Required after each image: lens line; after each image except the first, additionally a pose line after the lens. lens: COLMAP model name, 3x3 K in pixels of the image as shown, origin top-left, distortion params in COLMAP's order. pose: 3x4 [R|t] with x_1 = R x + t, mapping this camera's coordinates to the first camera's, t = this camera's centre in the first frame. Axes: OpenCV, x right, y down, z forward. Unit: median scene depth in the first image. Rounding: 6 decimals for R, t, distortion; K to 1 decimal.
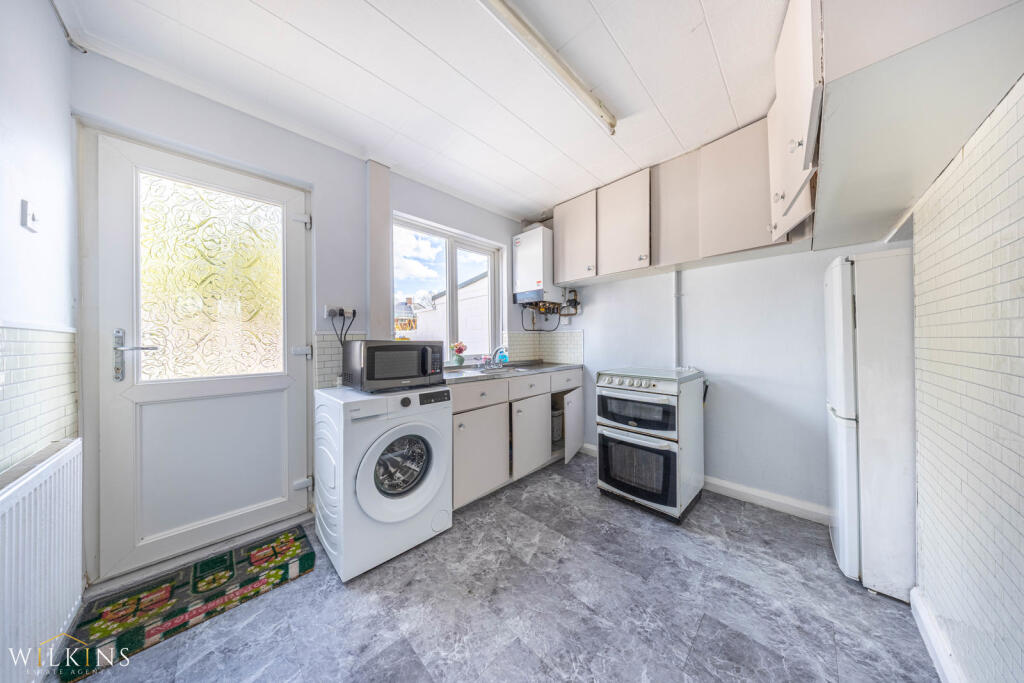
lens RADIAL K [[293.2, 0, 510.1], [0, 293.2, 339.4], [0, 0, 1]] dist [-0.000691, -0.000018]
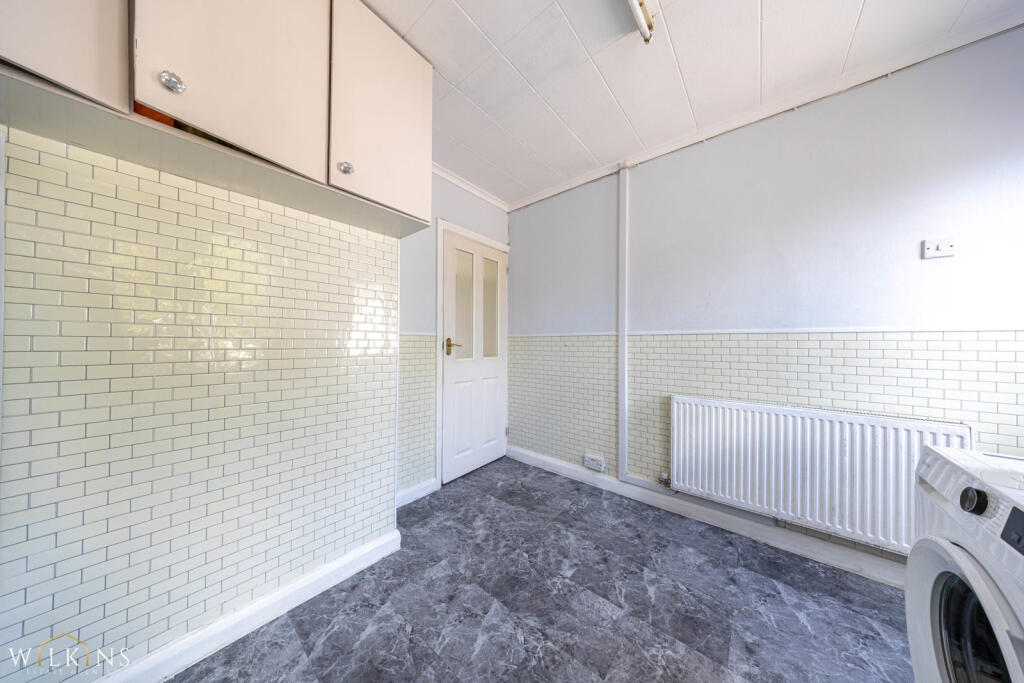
lens RADIAL K [[293.2, 0, 512.0], [0, 293.2, 341.6], [0, 0, 1]] dist [-0.000691, -0.000018]
pose [[-0.995318, 0.002471, -0.096619, 0.410211], [0.002834, 0.999989, -0.003613, 0.013013], [0.096609, -0.003869, -0.995315, 1.989920]]
